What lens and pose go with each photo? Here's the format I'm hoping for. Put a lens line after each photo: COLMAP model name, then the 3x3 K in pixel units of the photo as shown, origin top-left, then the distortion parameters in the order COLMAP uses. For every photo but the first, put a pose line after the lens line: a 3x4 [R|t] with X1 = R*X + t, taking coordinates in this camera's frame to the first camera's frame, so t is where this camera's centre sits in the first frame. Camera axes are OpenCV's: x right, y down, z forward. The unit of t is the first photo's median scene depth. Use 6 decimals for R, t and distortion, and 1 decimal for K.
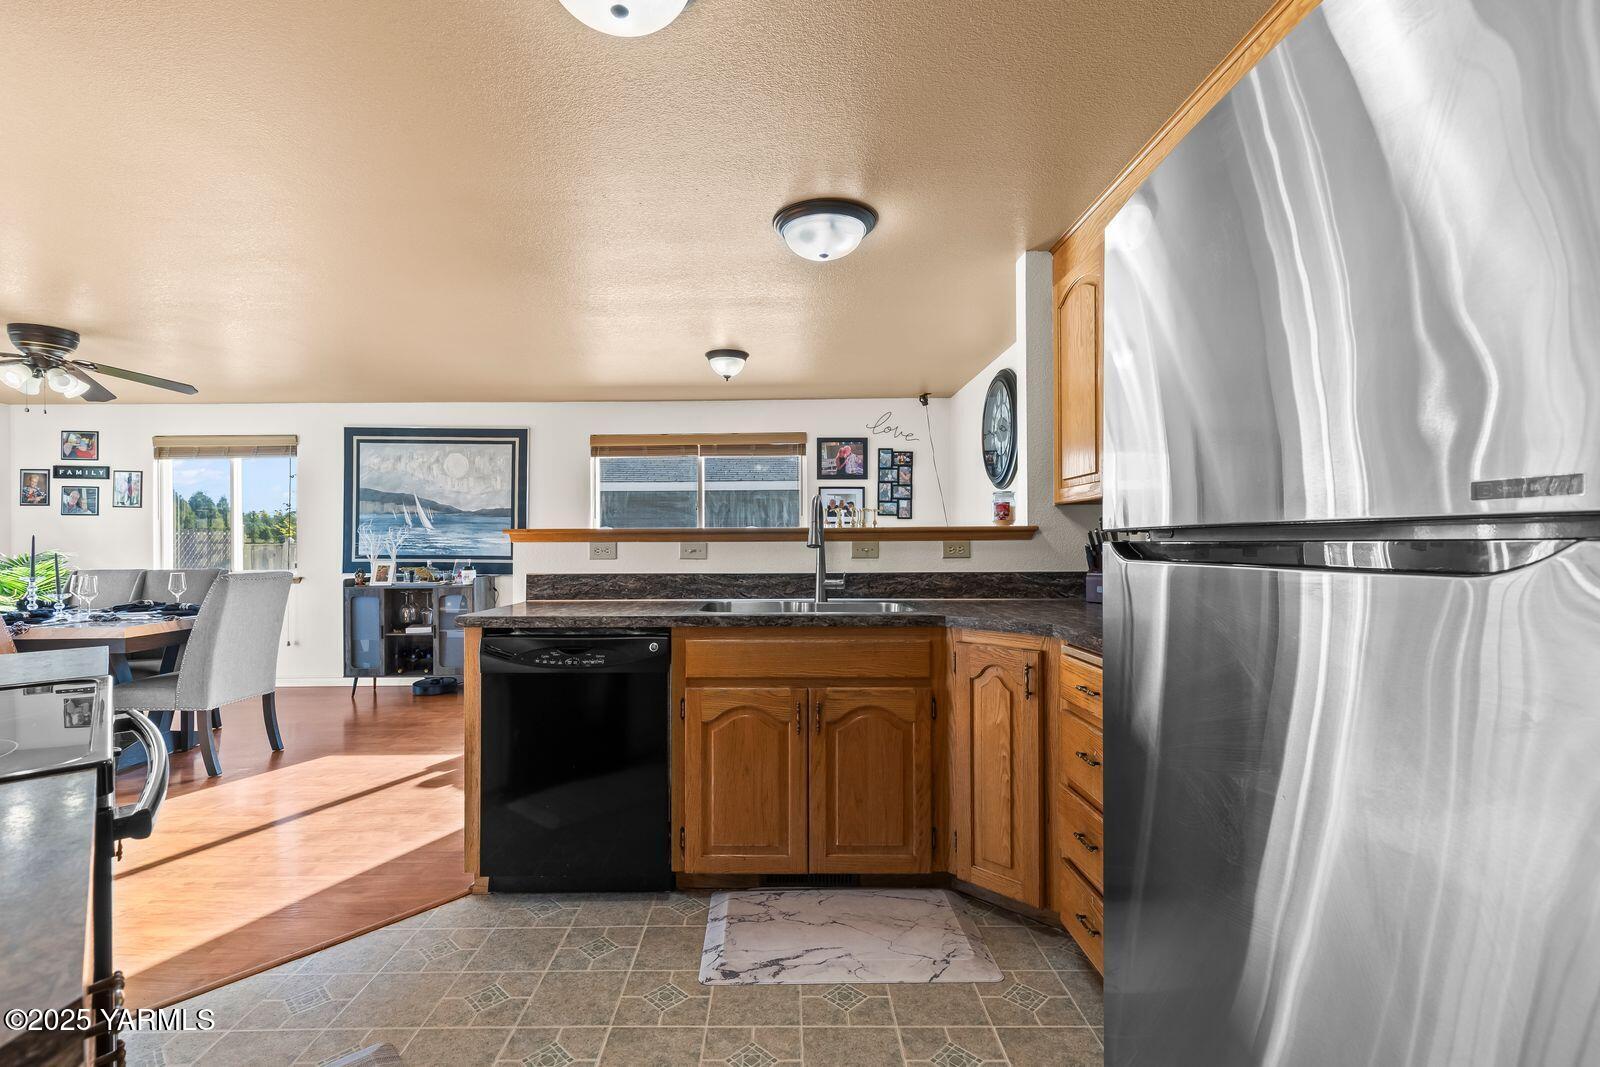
lens RADIAL K [[723.2, 0, 771.9], [0, 723.2, 539.8], [0, 0, 1]] dist [0.002203, 0.000419]
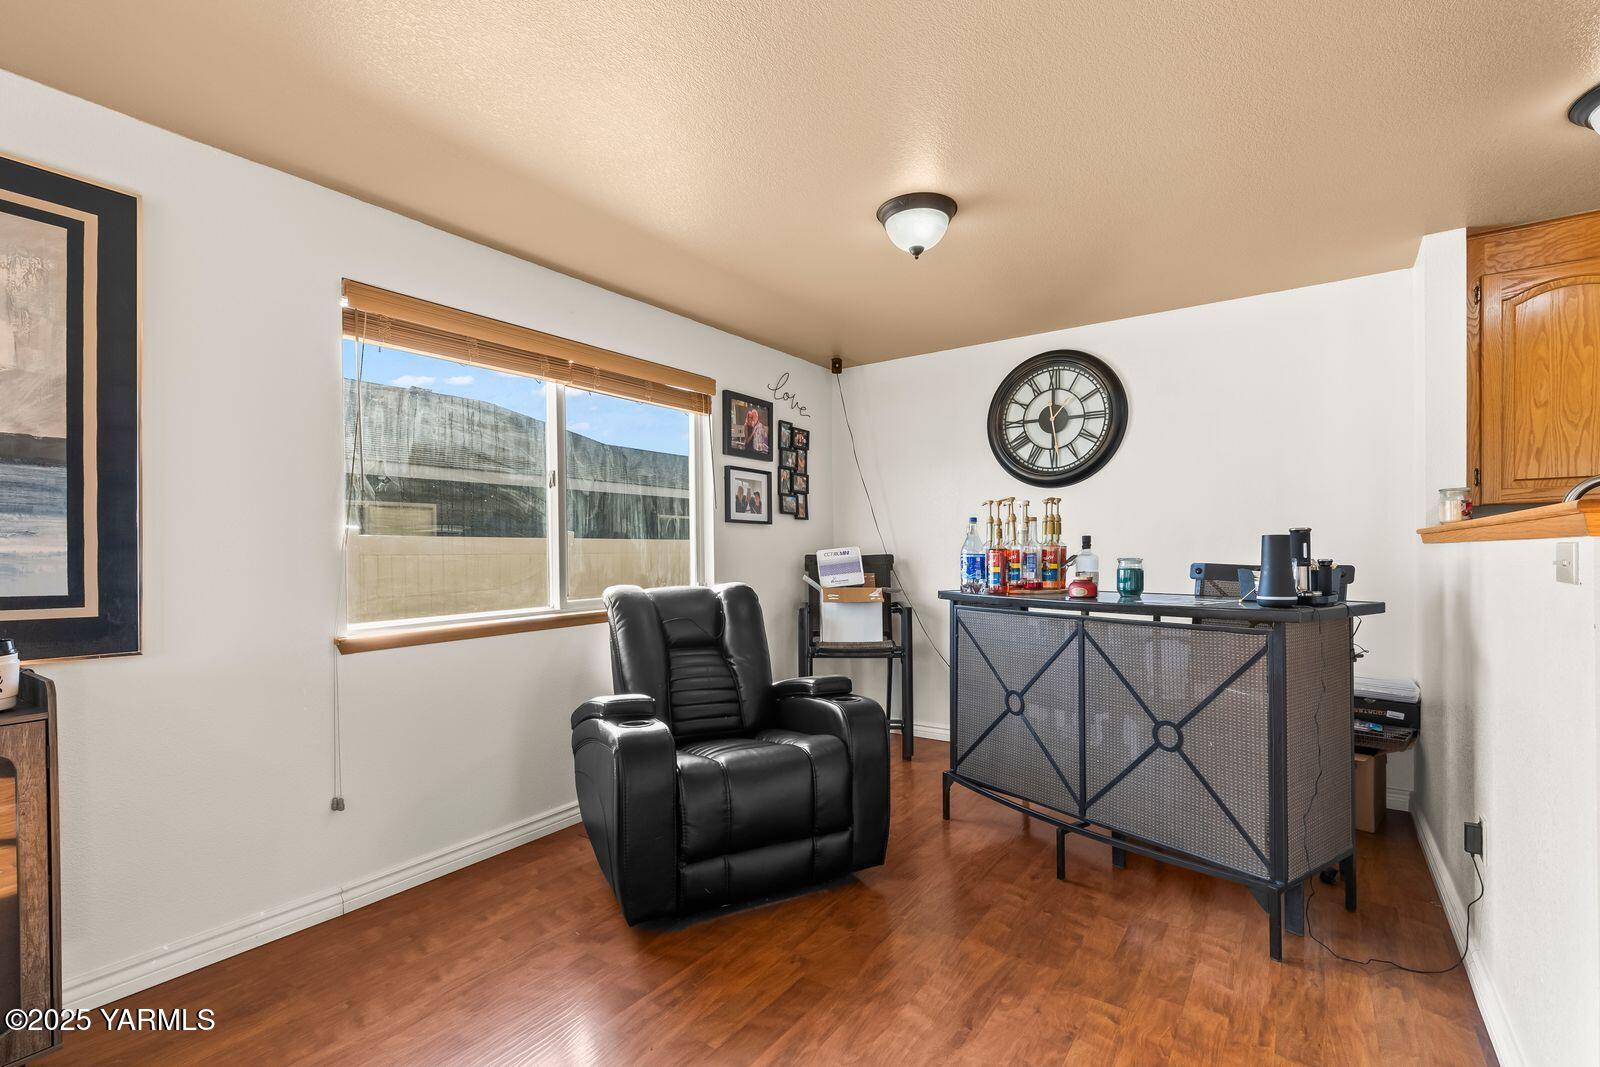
lens RADIAL K [[723.2, 0, 807.4], [0, 723.2, 559.9], [0, 0, 1]] dist [0.002203, 0.000419]
pose [[0.572359, -0.010344, 0.819938, -0.431774], [0.002952, 0.999940, 0.010554, 0.005187], [-0.819998, -0.003620, 0.572355, 0.567825]]
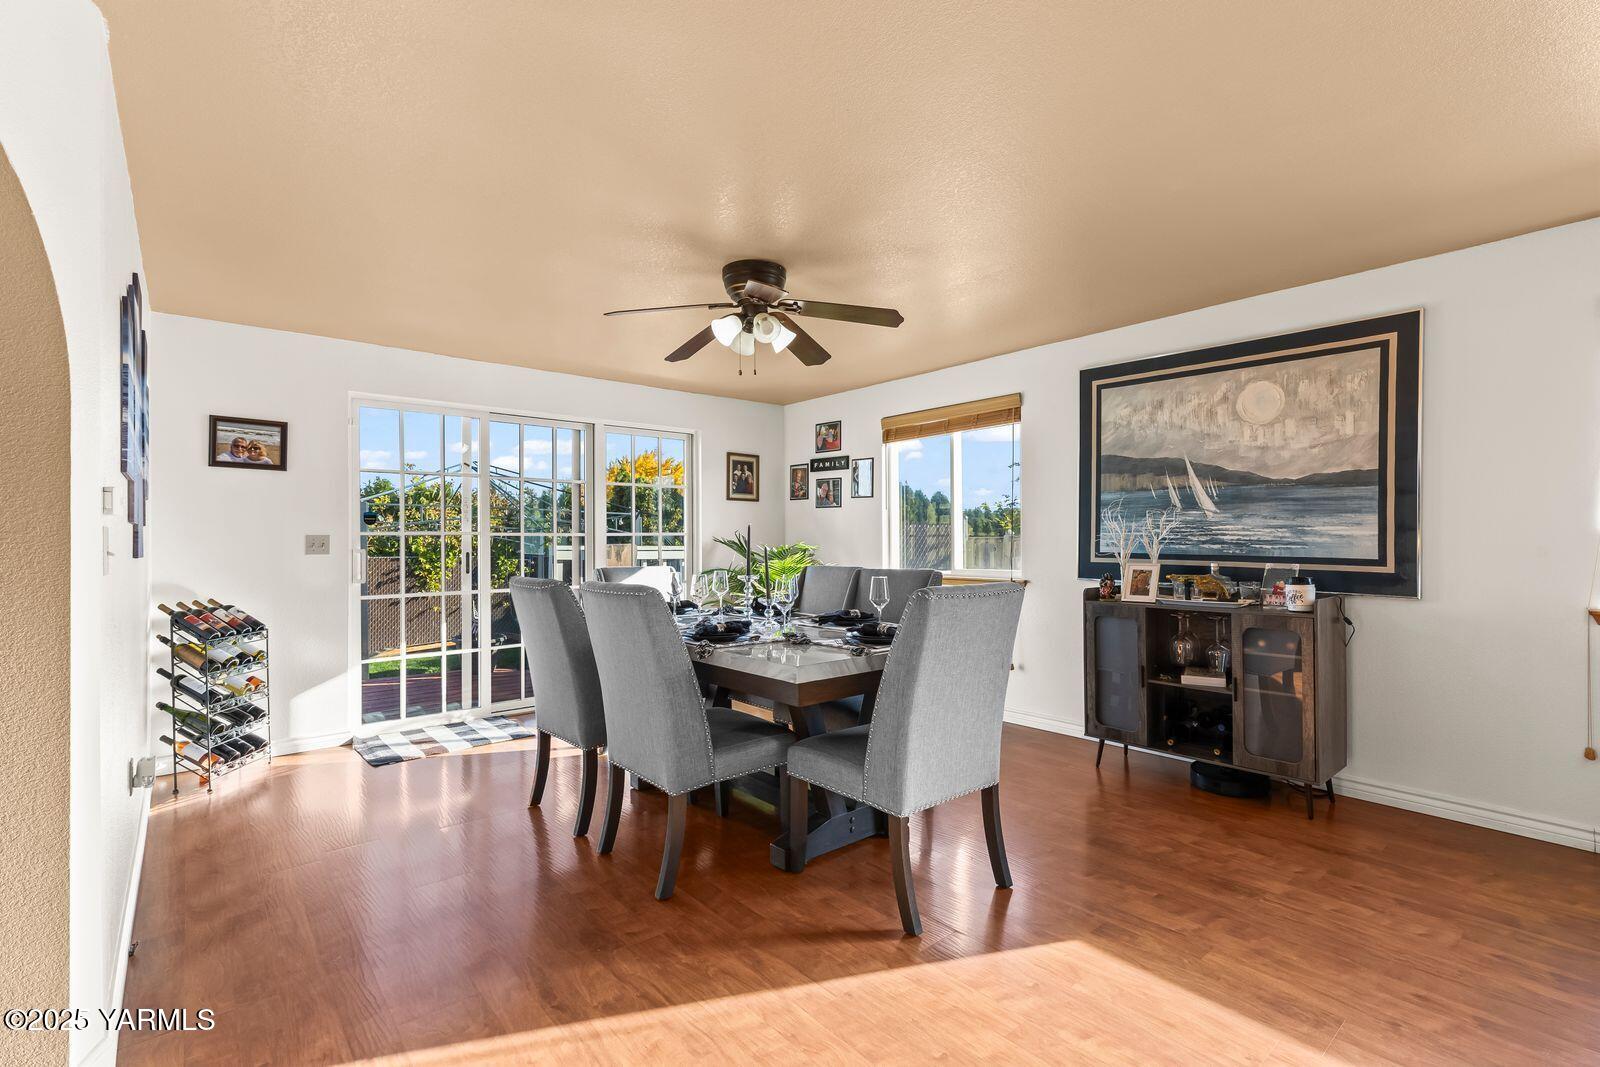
lens RADIAL K [[723.2, 0, 802.5], [0, 723.2, 535.9], [0, 0, 1]] dist [0.002203, 0.000419]
pose [[0.651251, -0.000880, -0.758862, -0.232691], [0.002880, 0.999995, 0.001312, 0.003455], [0.758857, -0.003040, 0.651250, 0.336324]]
